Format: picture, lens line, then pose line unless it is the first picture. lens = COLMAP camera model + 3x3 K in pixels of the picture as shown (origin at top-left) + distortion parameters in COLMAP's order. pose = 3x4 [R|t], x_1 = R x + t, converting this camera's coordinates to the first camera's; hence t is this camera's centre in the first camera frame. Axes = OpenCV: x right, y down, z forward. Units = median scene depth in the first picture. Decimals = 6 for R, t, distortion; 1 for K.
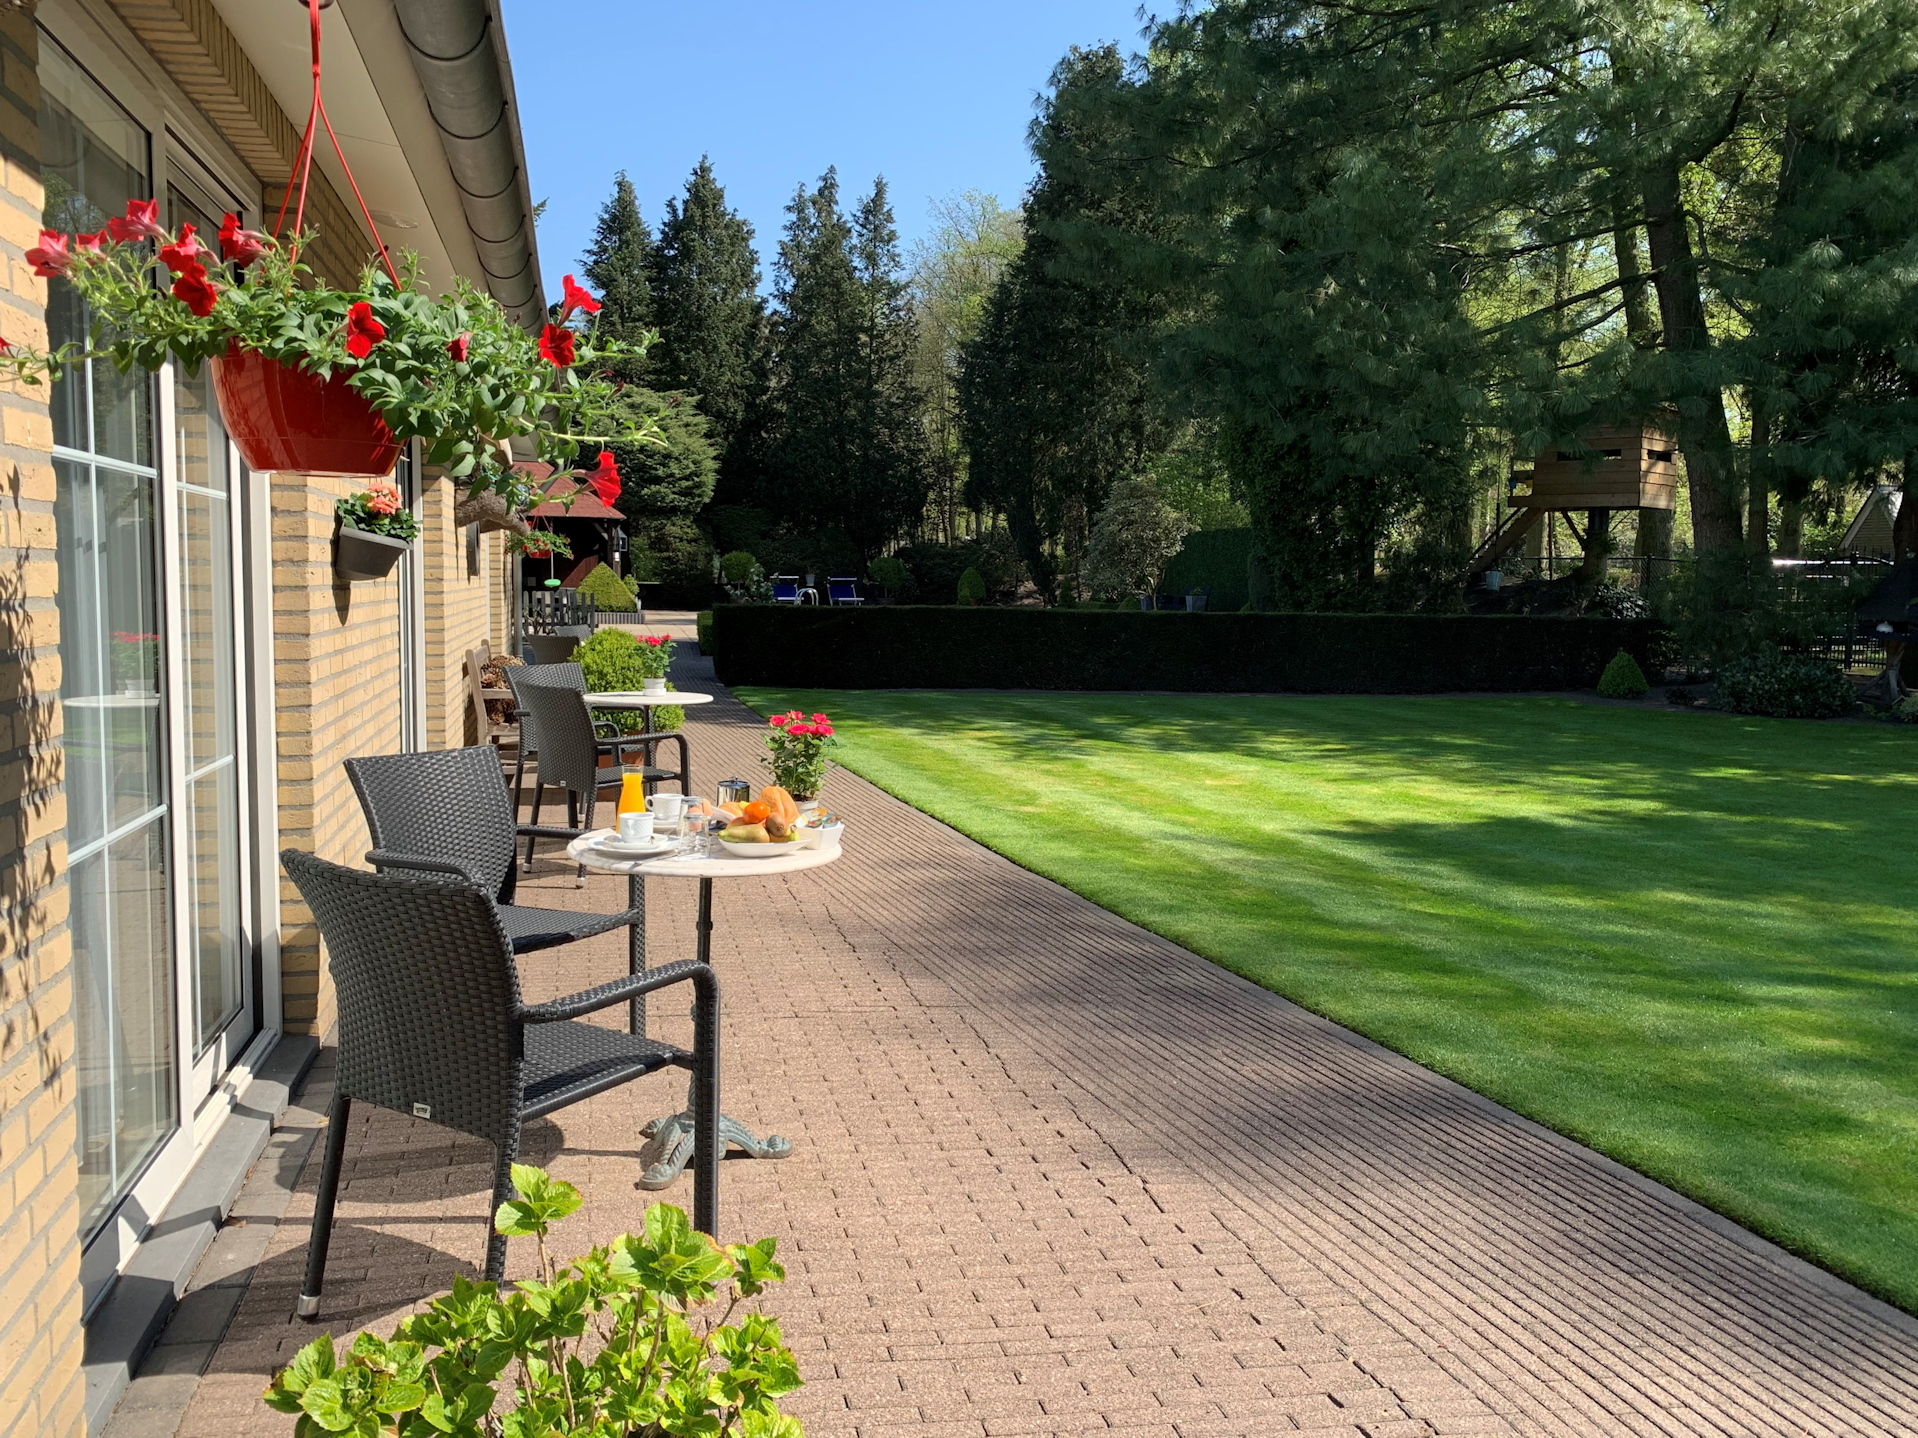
lens RADIAL K [[1482.5, 0, 959.0], [0, 1482.5, 719.0], [0, 0, 1]] dist [0.036258, 0.001315]
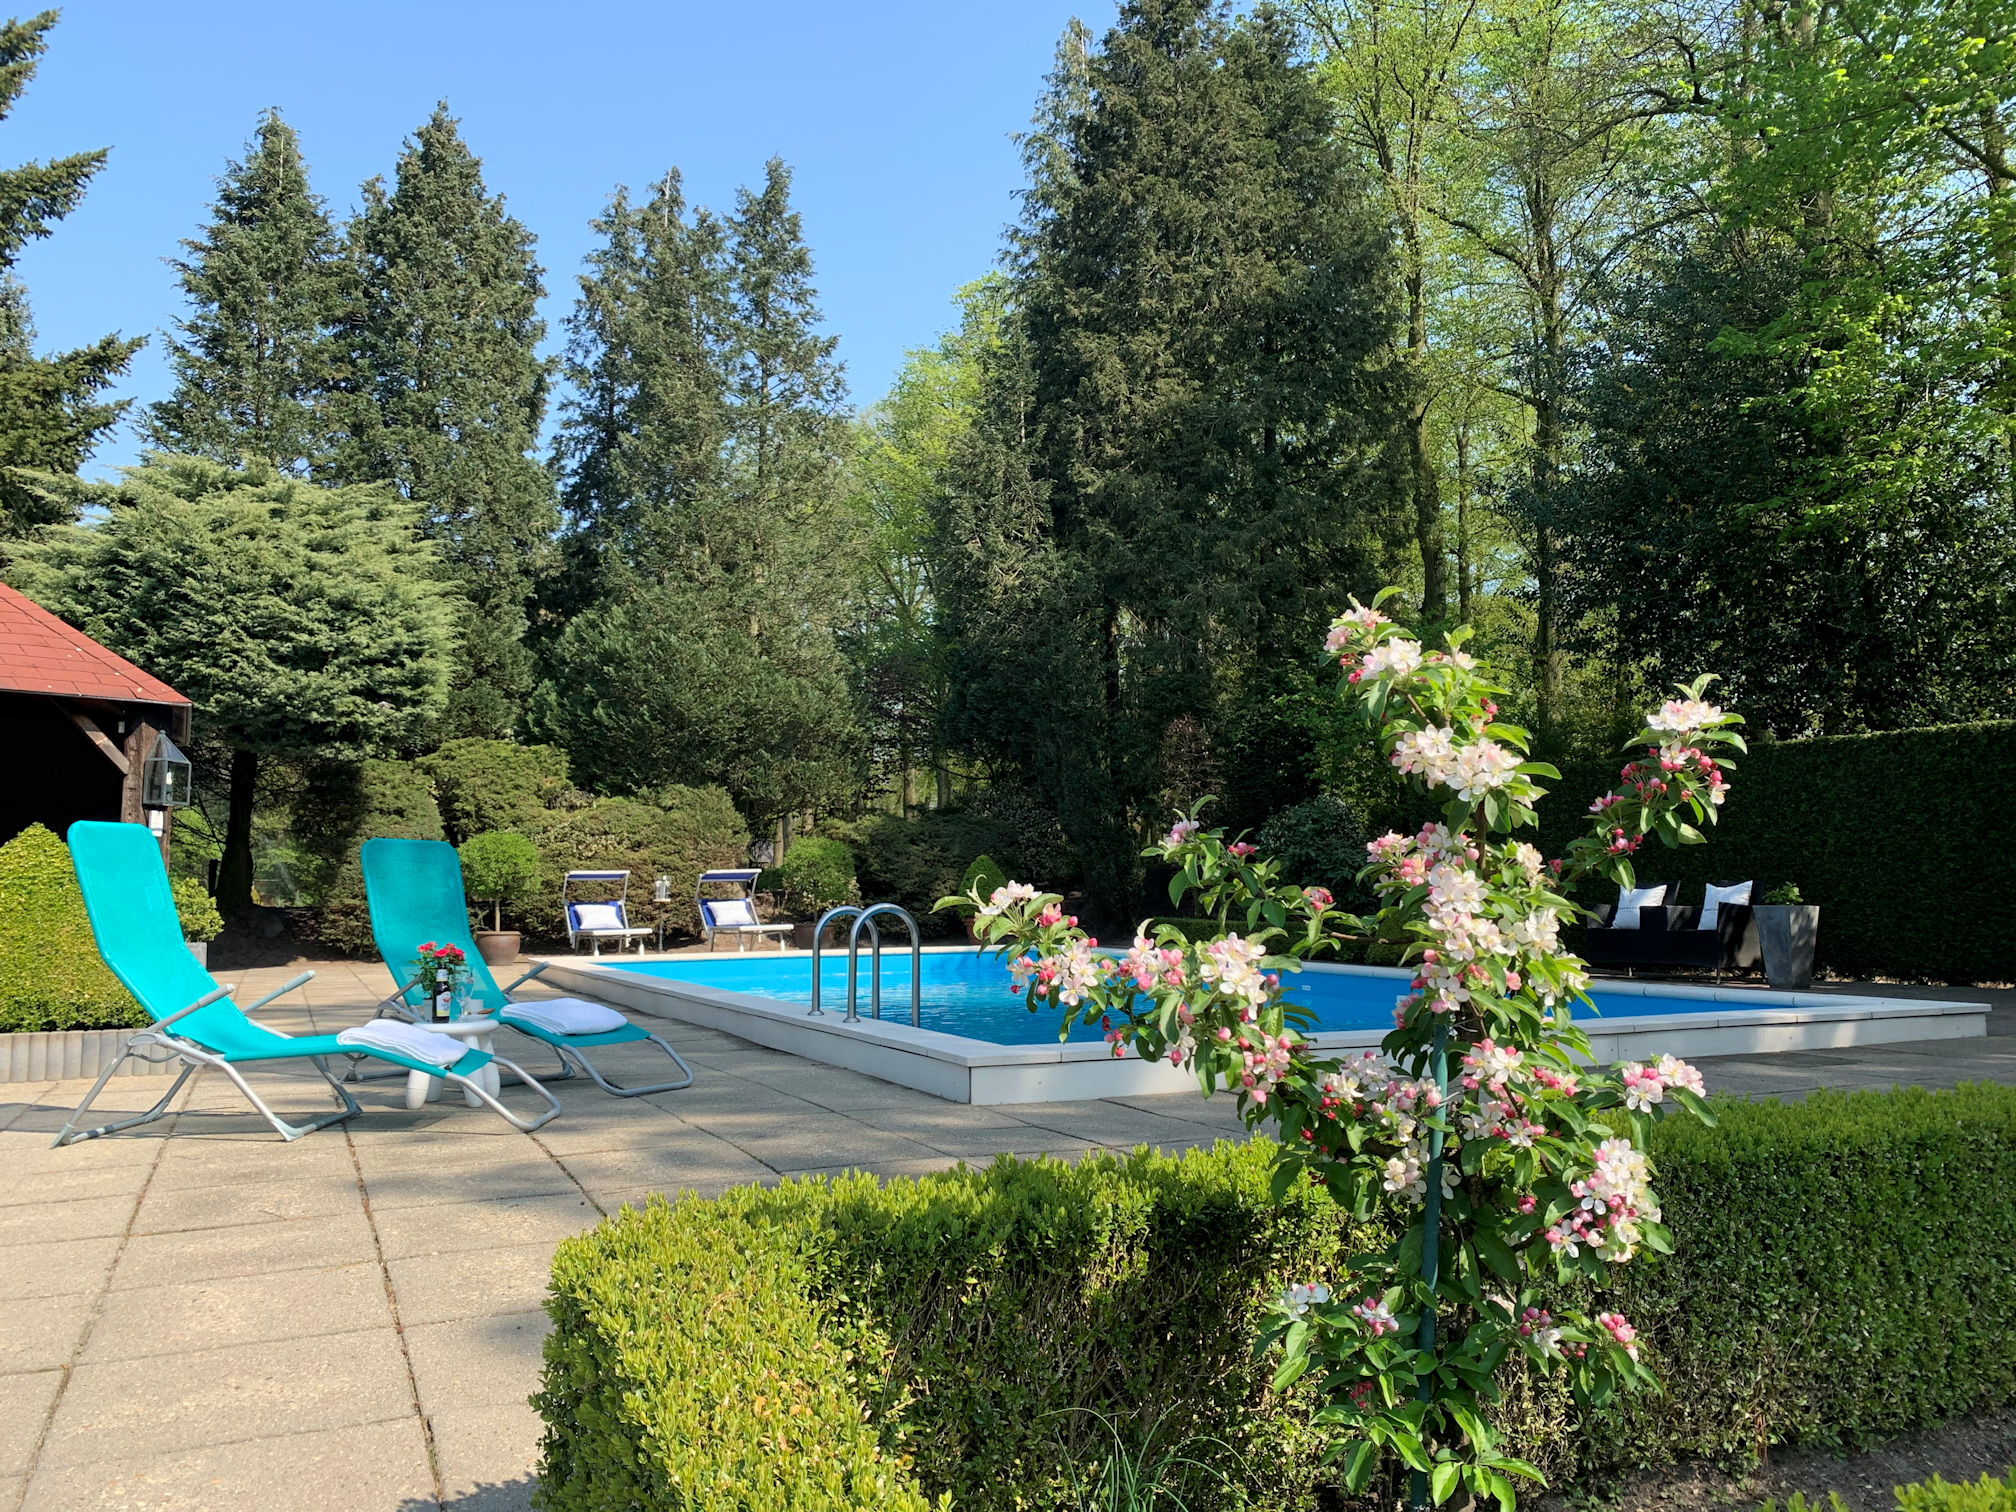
lens RADIAL K [[1558.2, 0, 1008.0], [0, 1558.2, 756.0], [0, 0, 1]] dist [0.036258, 0.001315]
pose [[0.979771, 0.004941, 0.200062, -0.083545], [0.028003, 0.986475, -0.161501, -0.048206], [-0.198154, 0.163837, 0.966381, 0.451591]]
